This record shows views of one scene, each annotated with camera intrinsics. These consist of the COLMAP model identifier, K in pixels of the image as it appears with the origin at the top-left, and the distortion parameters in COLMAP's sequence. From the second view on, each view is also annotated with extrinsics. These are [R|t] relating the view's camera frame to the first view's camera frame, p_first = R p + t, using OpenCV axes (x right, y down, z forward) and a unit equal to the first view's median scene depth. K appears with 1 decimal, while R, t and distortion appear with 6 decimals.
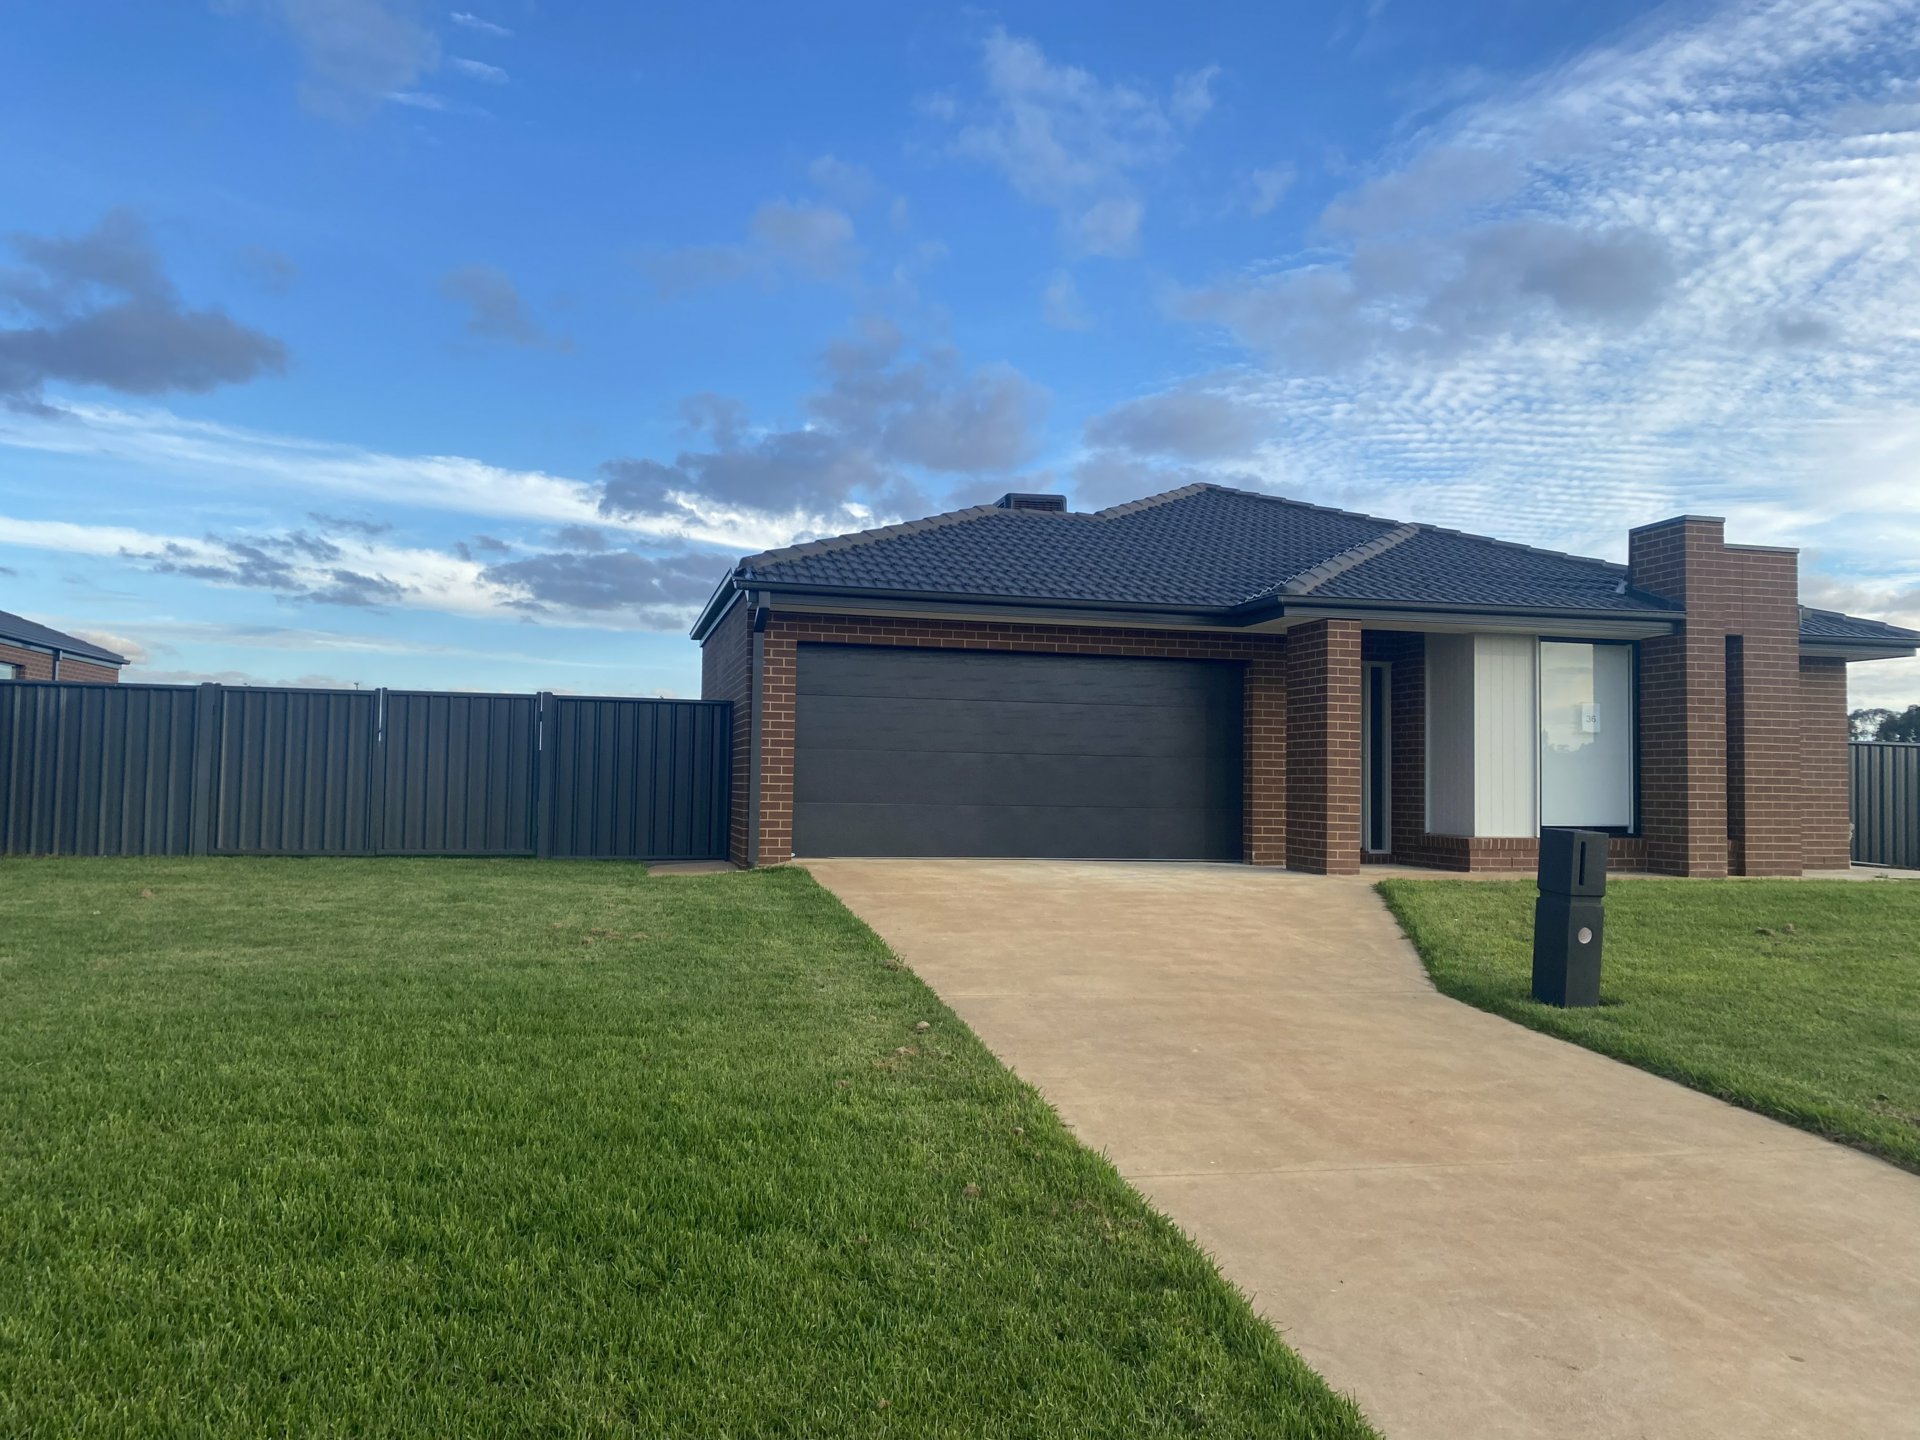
lens RADIAL K [[1456.7, 0, 1140.0], [0, 1456.7, 719.7], [0, 0, 1]] dist [-0.056936, 0.178814]
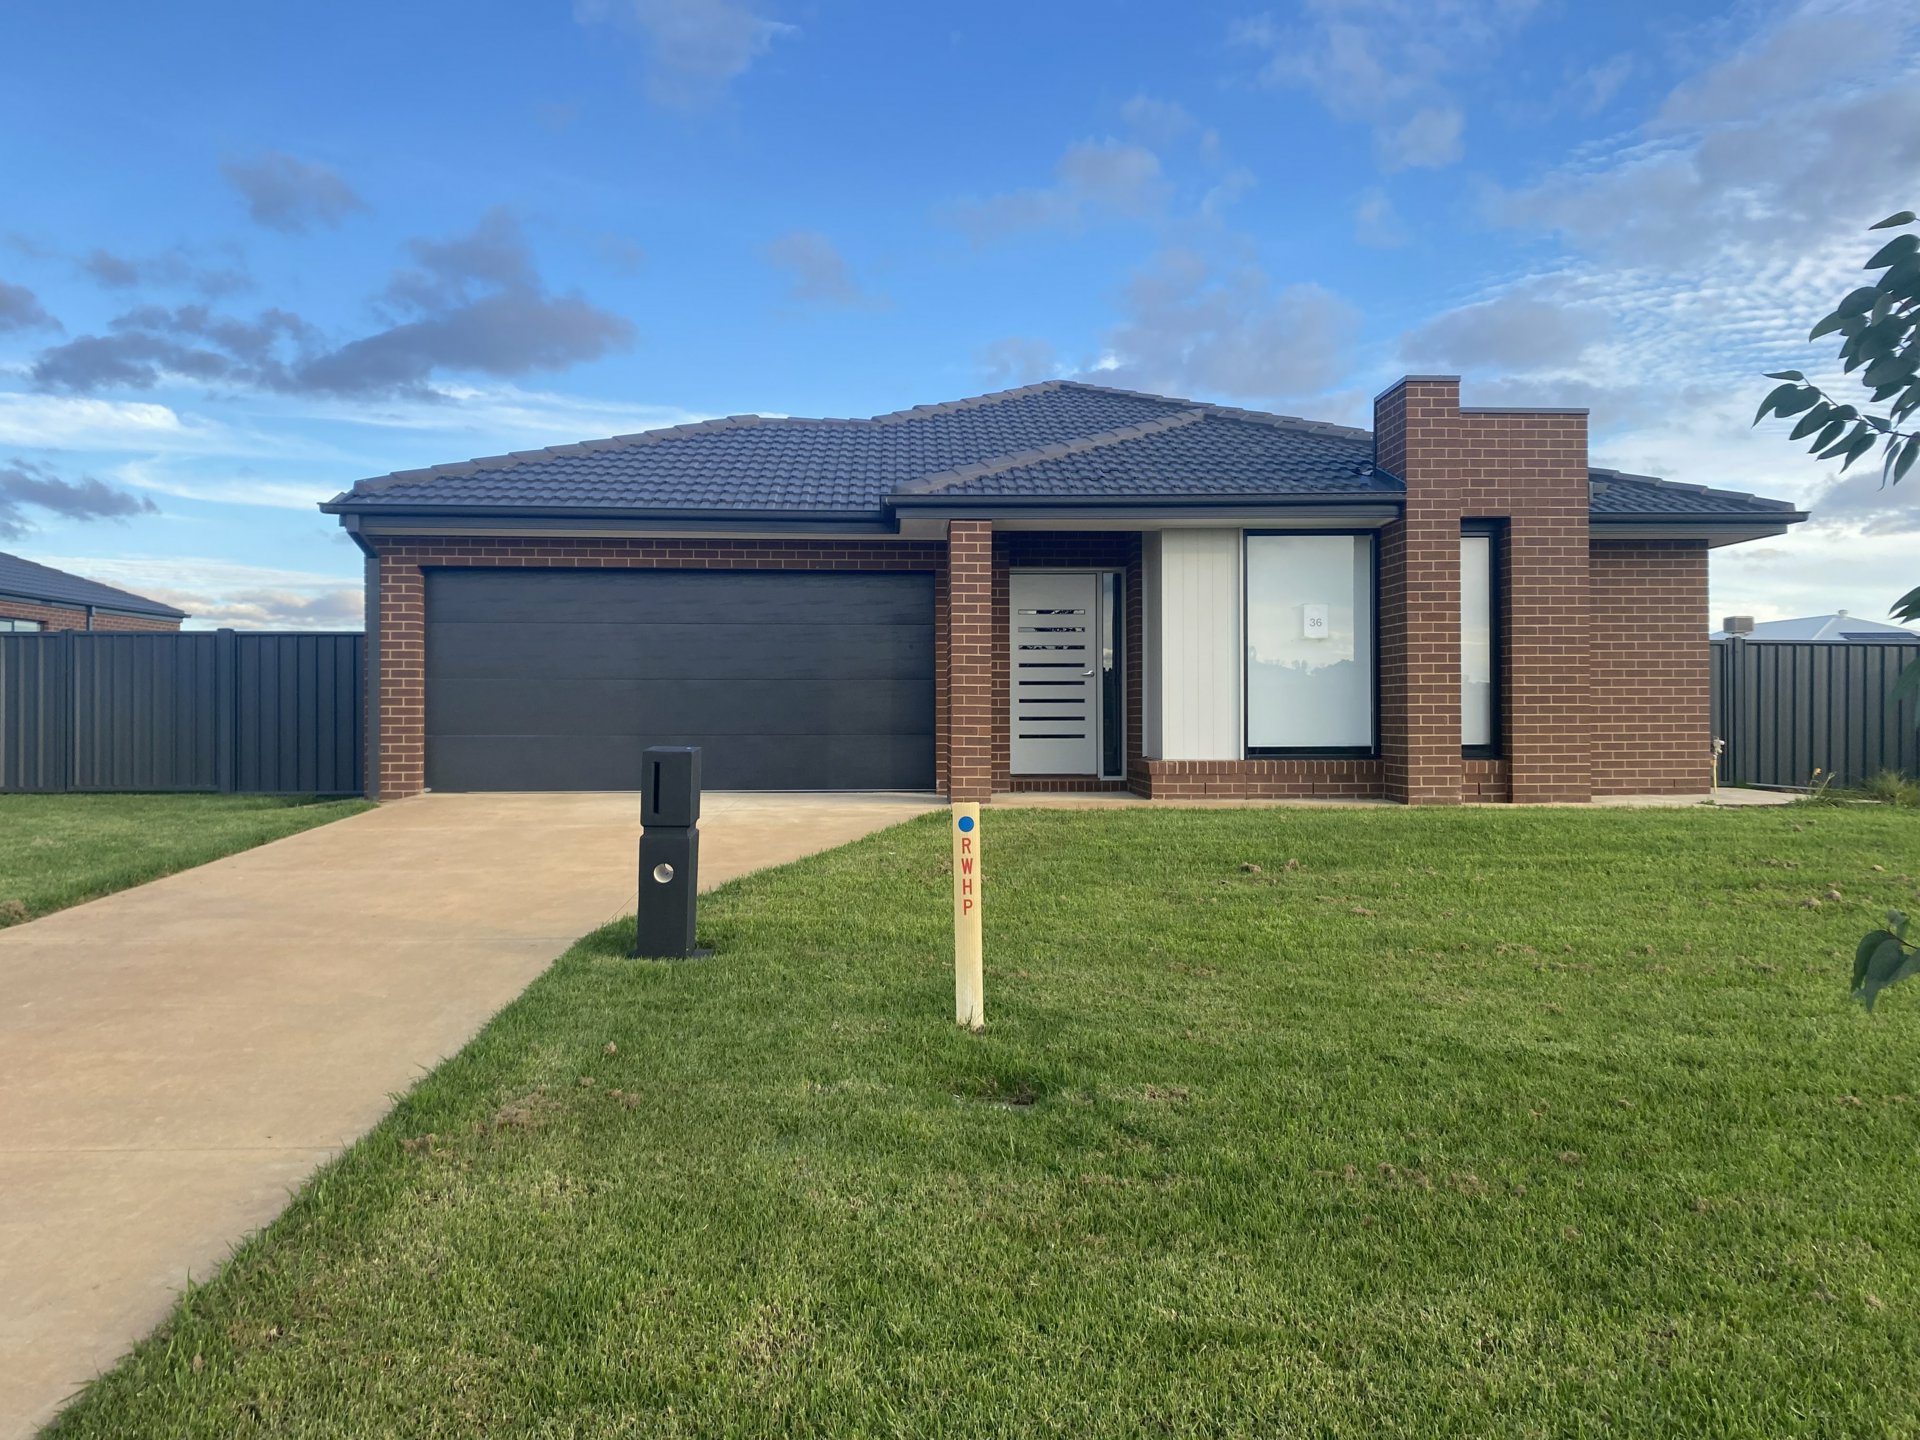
lens RADIAL K [[1471.2, 0, 1125.0], [0, 1471.2, 721.9], [0, 0, 1]] dist [0.104899, -0.188253]
pose [[0.979533, -0.018109, -0.200466, 0.382362], [0.027997, 0.998521, 0.046600, 0.014520], [0.199326, -0.051259, 0.978592, 0.115974]]
